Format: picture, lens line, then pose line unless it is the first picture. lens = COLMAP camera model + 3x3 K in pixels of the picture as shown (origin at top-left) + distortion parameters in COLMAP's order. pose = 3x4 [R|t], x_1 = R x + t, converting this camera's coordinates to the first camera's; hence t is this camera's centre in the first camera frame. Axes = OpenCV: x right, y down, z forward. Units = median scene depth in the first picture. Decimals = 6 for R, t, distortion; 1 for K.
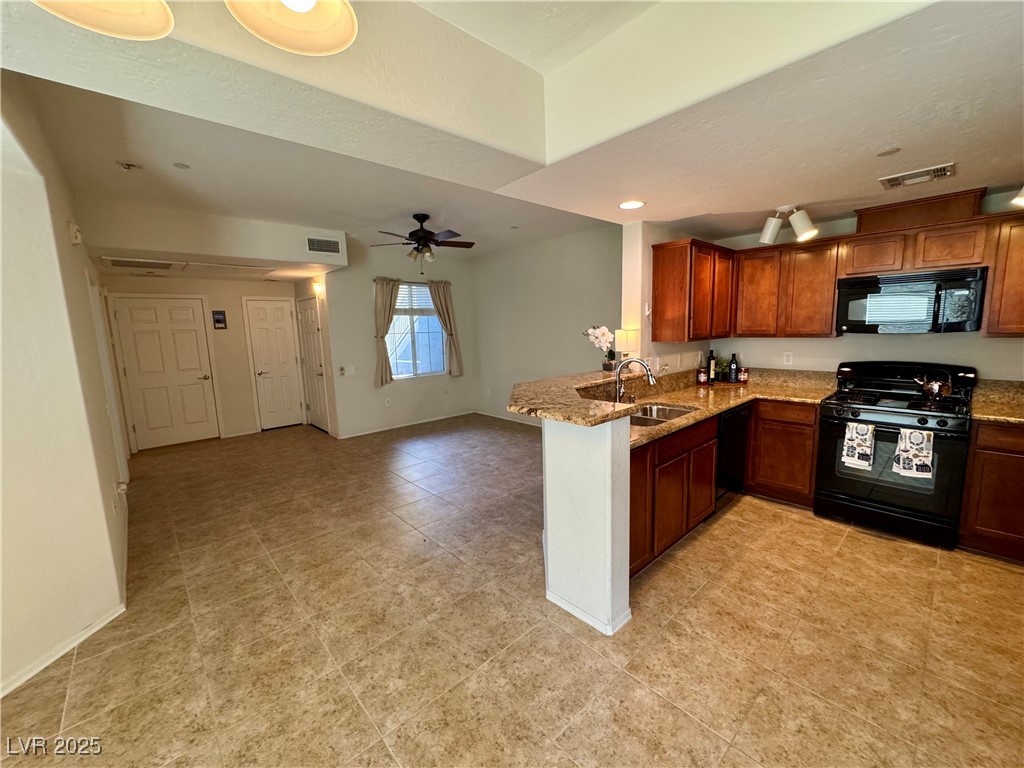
lens RADIAL K [[410.4, 0, 513.7], [0, 410.4, 383.1], [0, 0, 1]] dist [-0.002686, 0.000410]
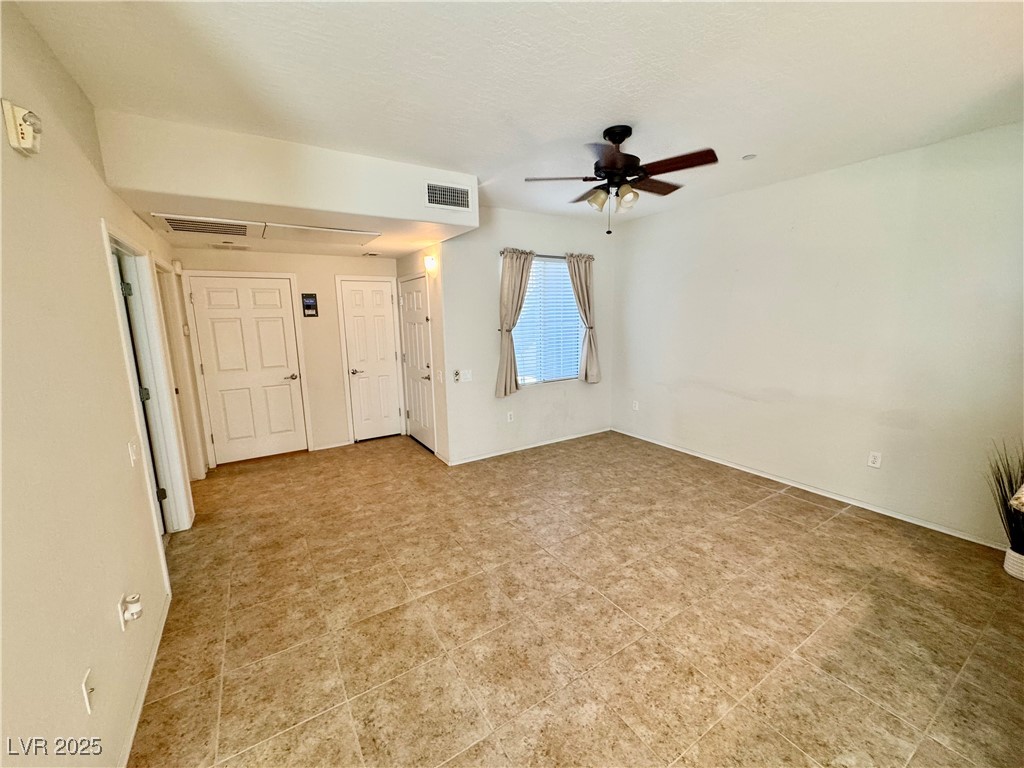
lens RADIAL K [[410.4, 0, 513.0], [0, 410.4, 382.8], [0, 0, 1]] dist [-0.002686, 0.000410]
pose [[0.984062, 0.041565, -0.172901, -0.333570], [-0.035744, 0.998689, 0.036648, -0.084876], [0.174198, -0.029883, 0.984257, 0.504437]]
